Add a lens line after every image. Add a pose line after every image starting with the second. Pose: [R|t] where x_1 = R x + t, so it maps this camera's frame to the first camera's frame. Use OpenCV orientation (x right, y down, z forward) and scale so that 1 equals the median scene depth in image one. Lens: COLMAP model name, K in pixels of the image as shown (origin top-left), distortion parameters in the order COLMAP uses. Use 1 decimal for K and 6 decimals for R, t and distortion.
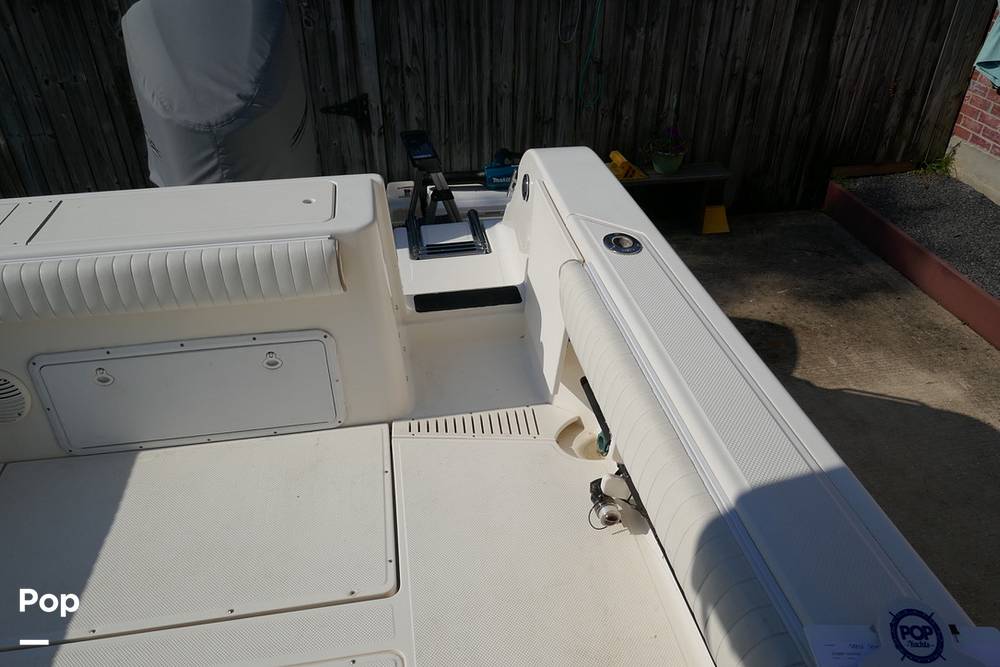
lens RADIAL K [[723.6, 0, 498.4], [0, 723.6, 335.4], [0, 0, 1]] dist [-0.013526, 0.008971]
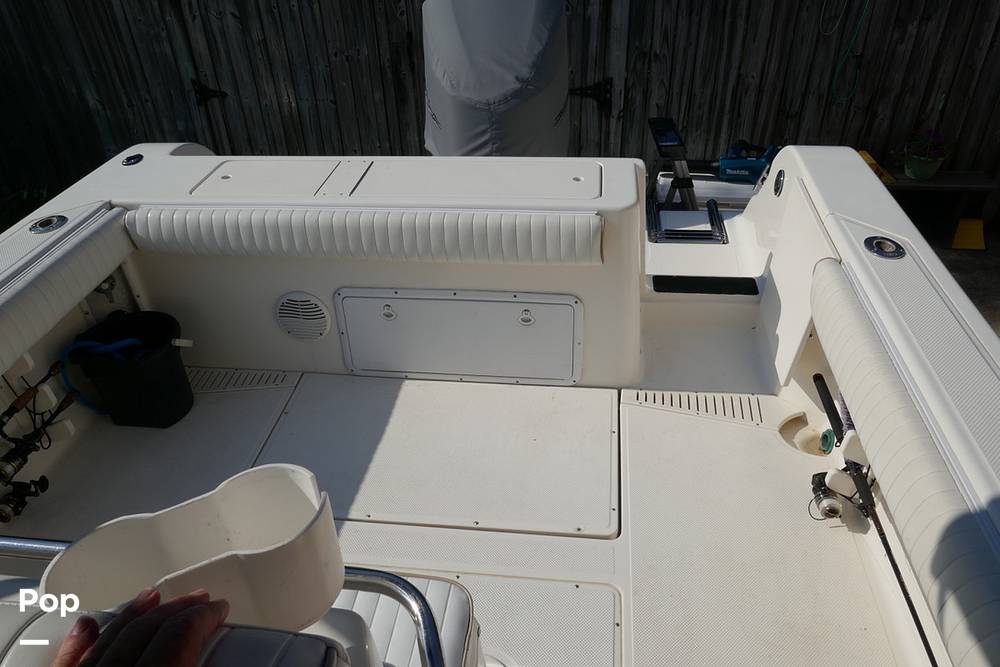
lens RADIAL K [[723.6, 0, 498.4], [0, 723.6, 335.4], [0, 0, 1]] dist [-0.013526, 0.008971]
pose [[0.957775, 0.137030, -0.252764, -0.060490], [-0.130830, 0.990546, 0.041260, 0.019743], [0.256029, -0.006449, 0.966648, -0.094491]]
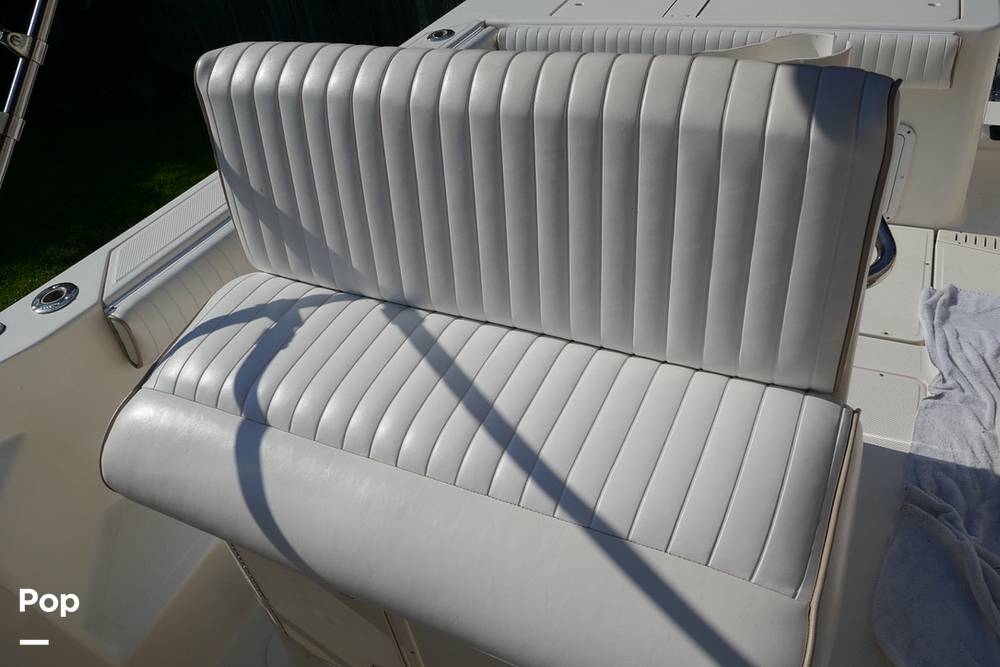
lens RADIAL K [[723.6, 0, 498.4], [0, 723.6, 335.4], [0, 0, 1]] dist [-0.013526, 0.008971]
pose [[0.812538, 0.292461, -0.504230, -0.092118], [-0.218755, 0.954794, 0.201283, 0.198196], [0.540303, -0.053247, 0.839784, -0.272910]]
